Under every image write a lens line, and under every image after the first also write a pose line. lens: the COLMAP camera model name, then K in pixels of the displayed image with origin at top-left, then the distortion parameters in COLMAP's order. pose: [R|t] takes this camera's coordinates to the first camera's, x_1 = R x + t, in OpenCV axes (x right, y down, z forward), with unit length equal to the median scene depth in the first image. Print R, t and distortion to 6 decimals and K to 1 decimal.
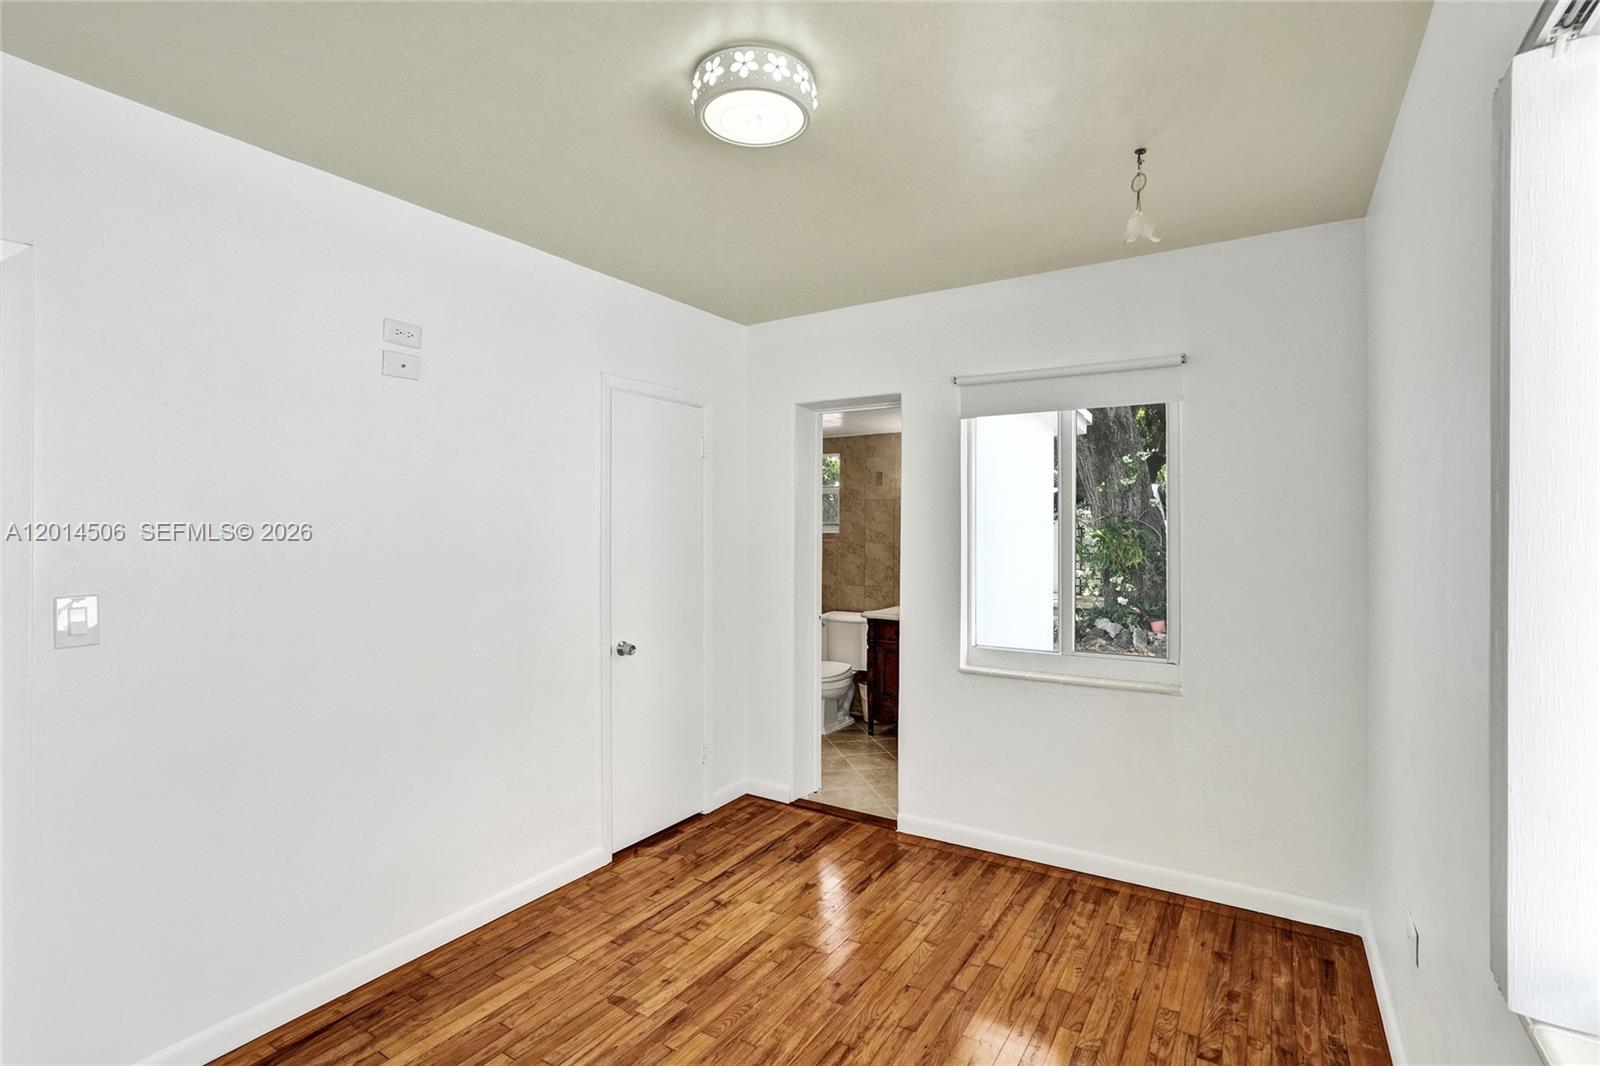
lens RADIAL K [[758.8, 0, 813.6], [0, 758.8, 518.1], [0, 0, 1]] dist [-0.034076, 0.014316]
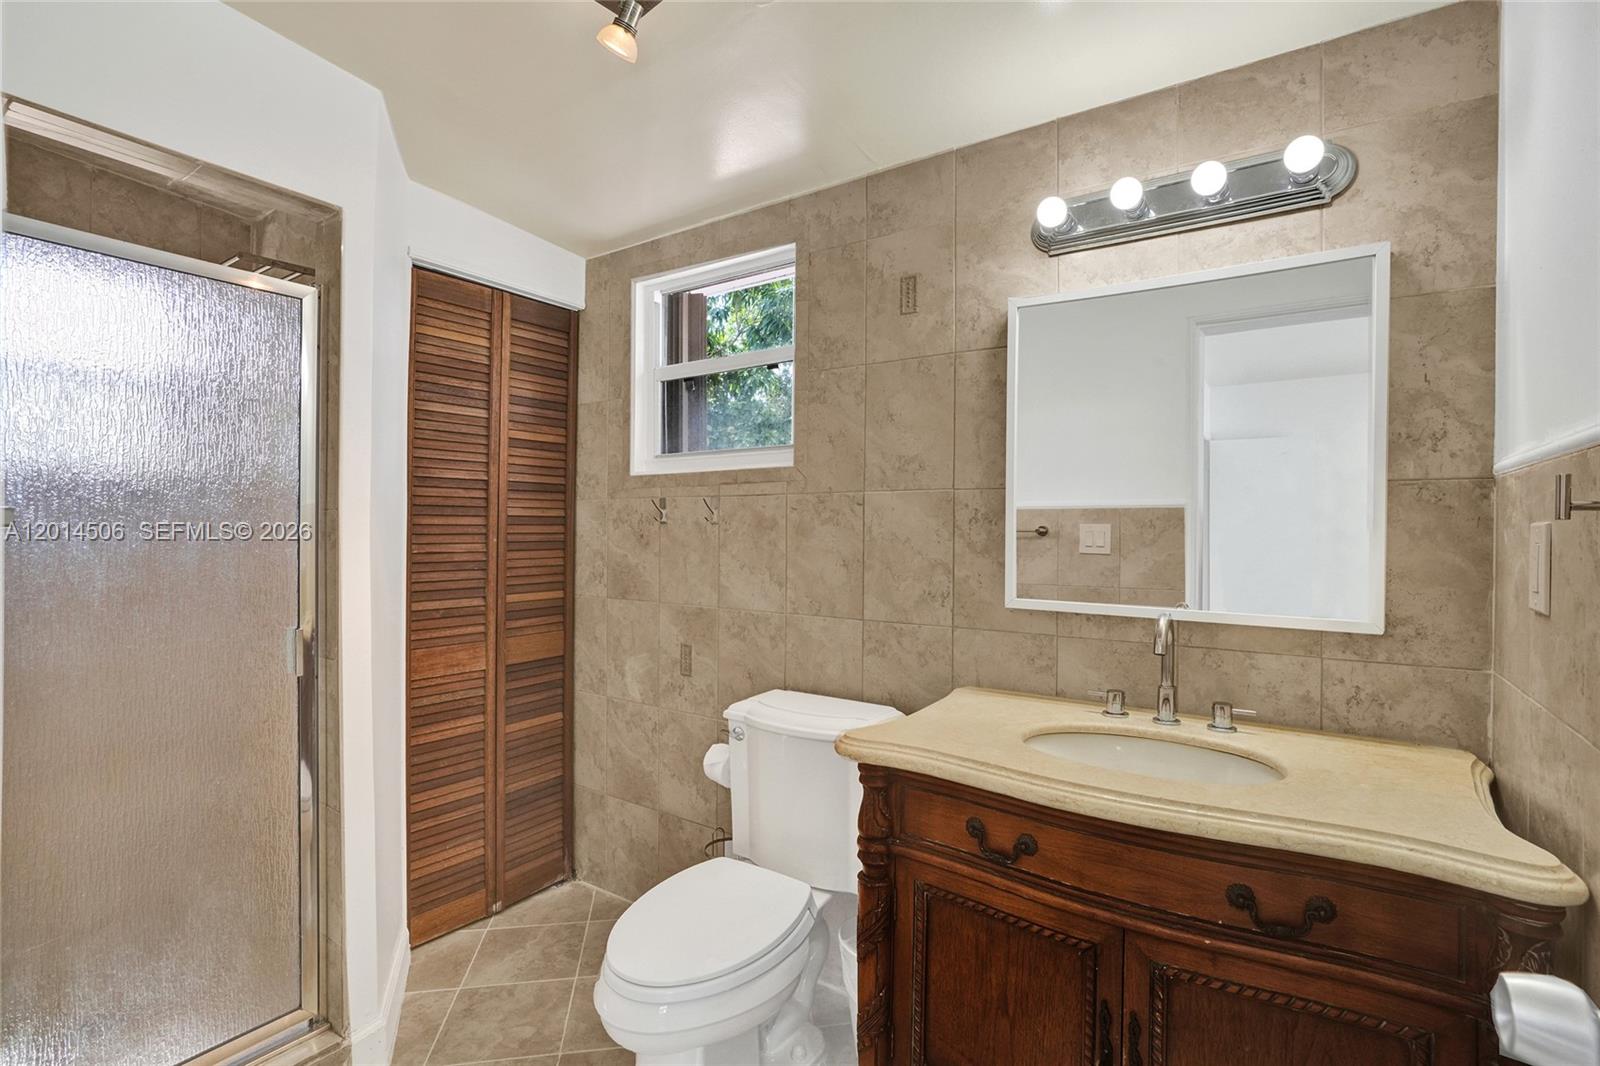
lens RADIAL K [[758.8, 0, 790.6], [0, 758.8, 526.2], [0, 0, 1]] dist [-0.034076, 0.014316]
pose [[0.997936, 0.001030, -0.064205, 0.105810], [0.000336, 0.999774, 0.021254, 0.076729], [0.064212, -0.021232, 0.997710, 1.236743]]
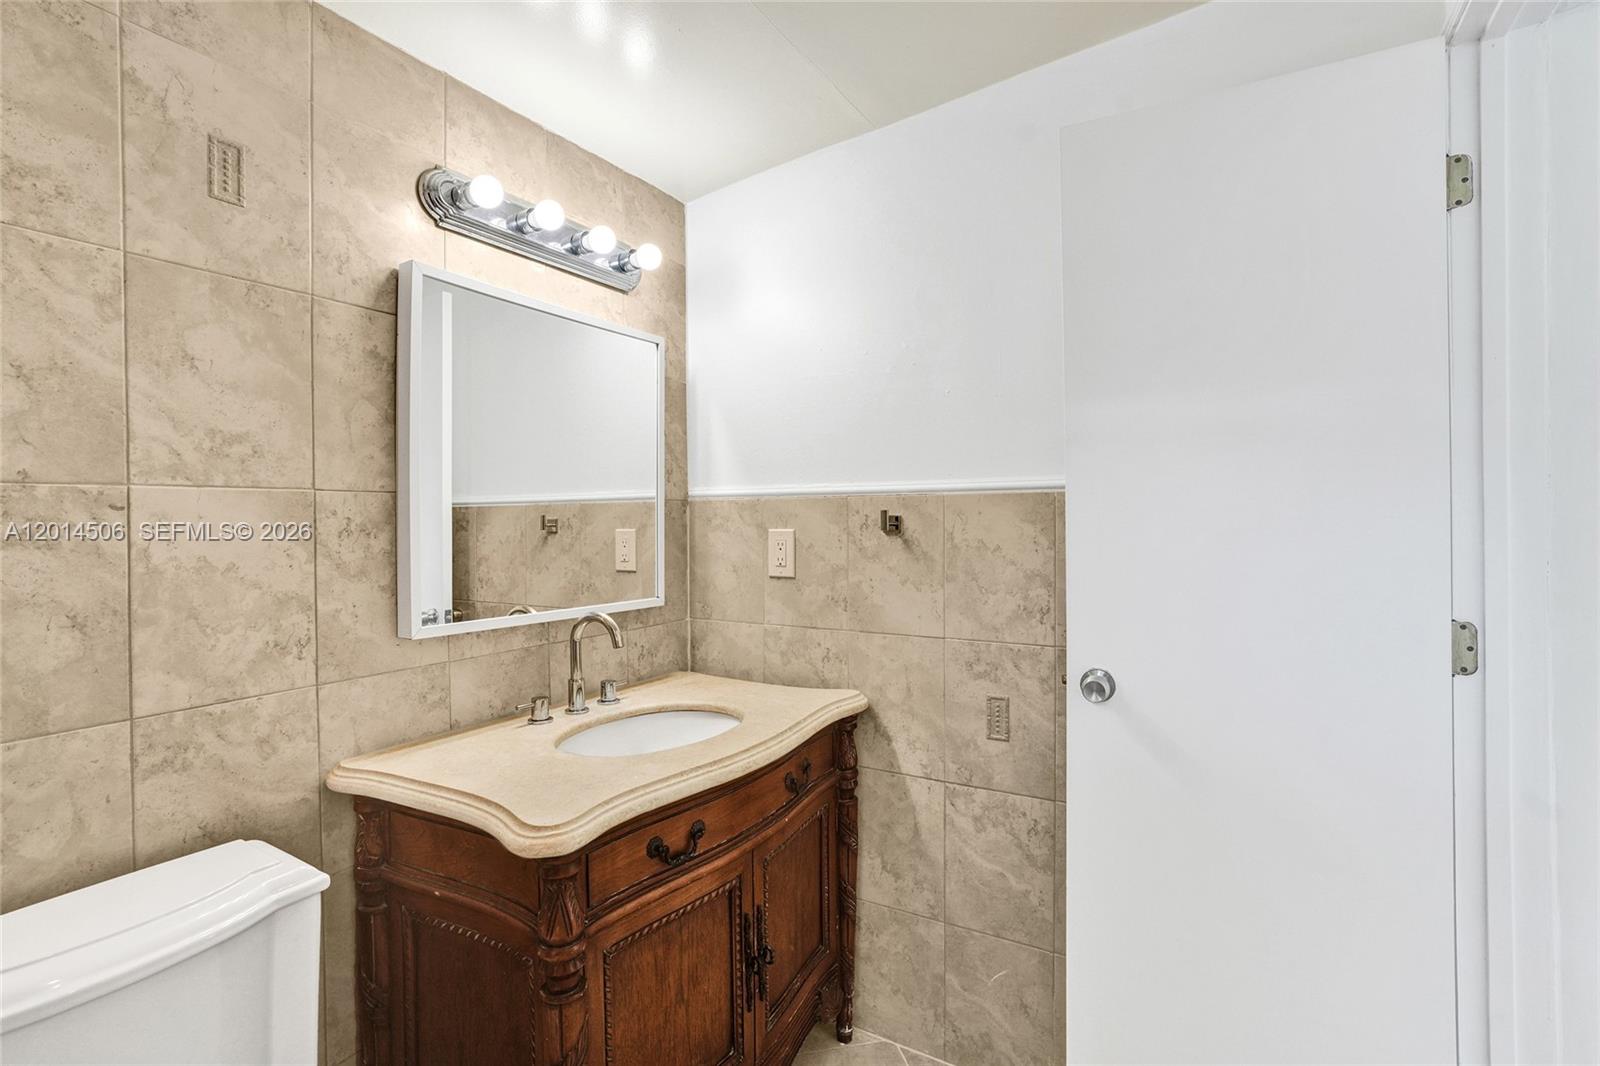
lens RADIAL K [[758.8, 0, 807.4], [0, 758.8, 525.7], [0, 0, 1]] dist [-0.034076, 0.014316]
pose [[-0.007674, -0.014578, 0.999864, -0.215177], [-0.017733, 0.999738, 0.014440, 0.069637], [-0.999813, -0.017620, -0.007930, 1.564730]]
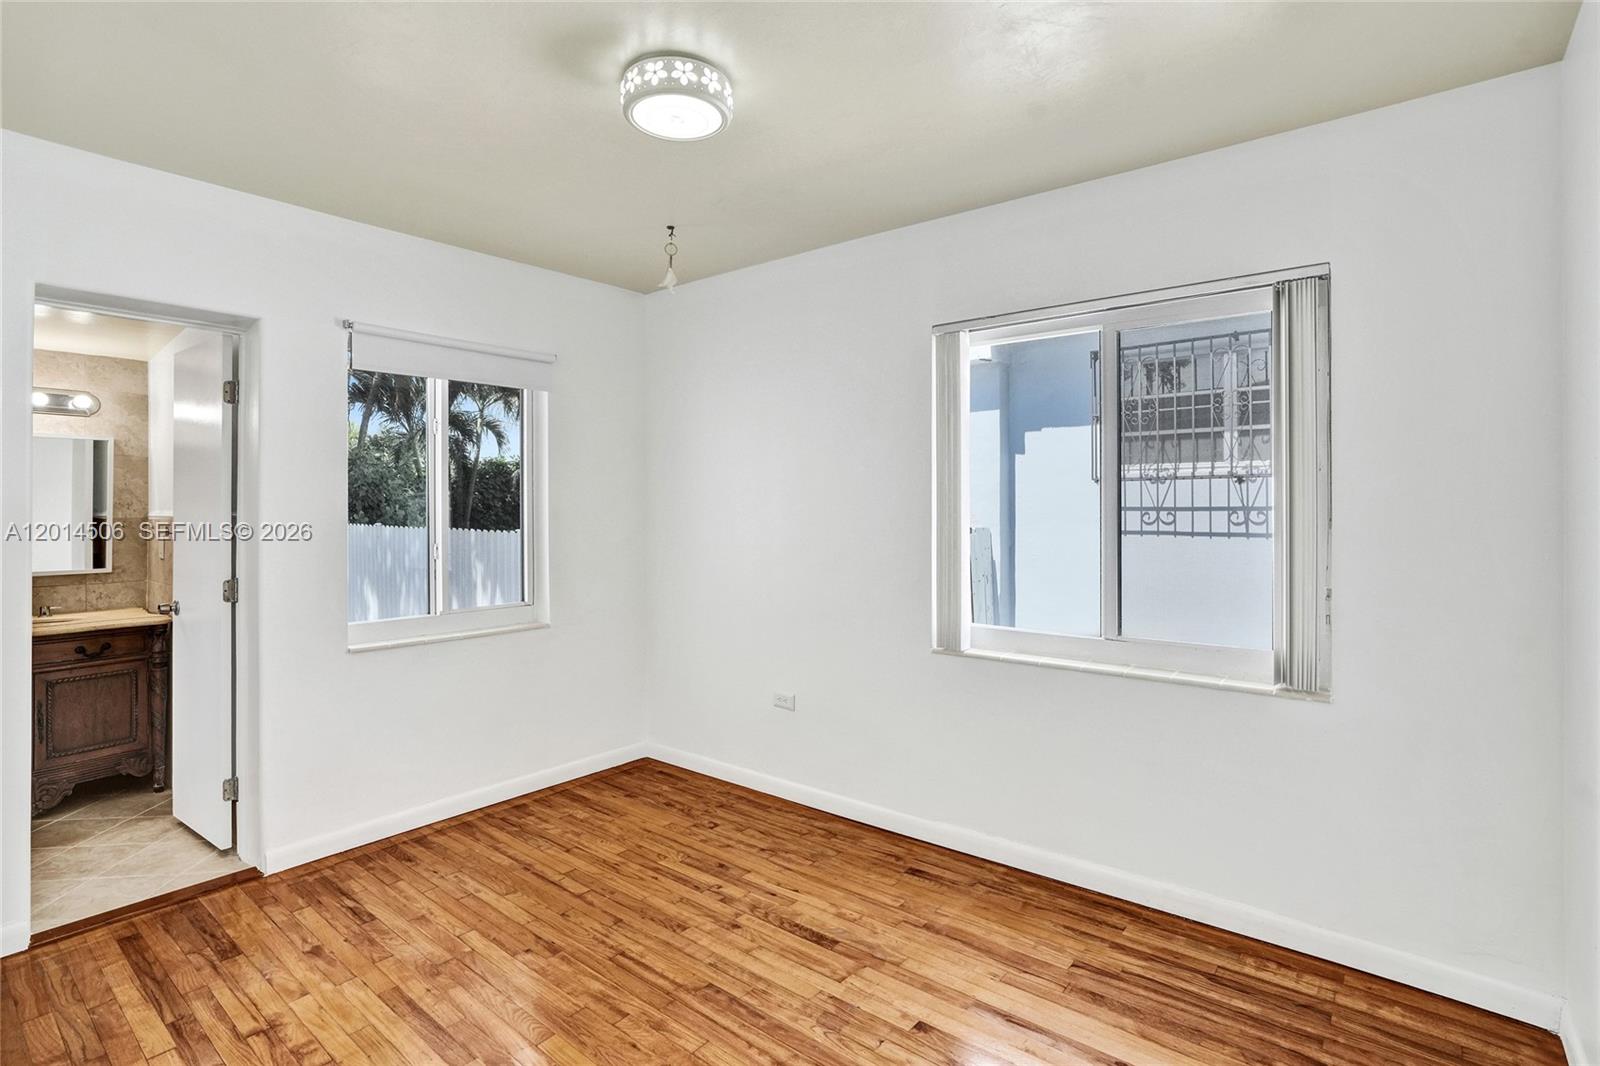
lens RADIAL K [[758.8, 0, 827.4], [0, 758.8, 508.3], [0, 0, 1]] dist [-0.034076, 0.014316]
pose [[0.103937, 0.003352, 0.994578, -0.676632], [-0.012432, 0.999921, -0.002071, 0.030288], [-0.994506, -0.012150, 0.103970, 0.387589]]
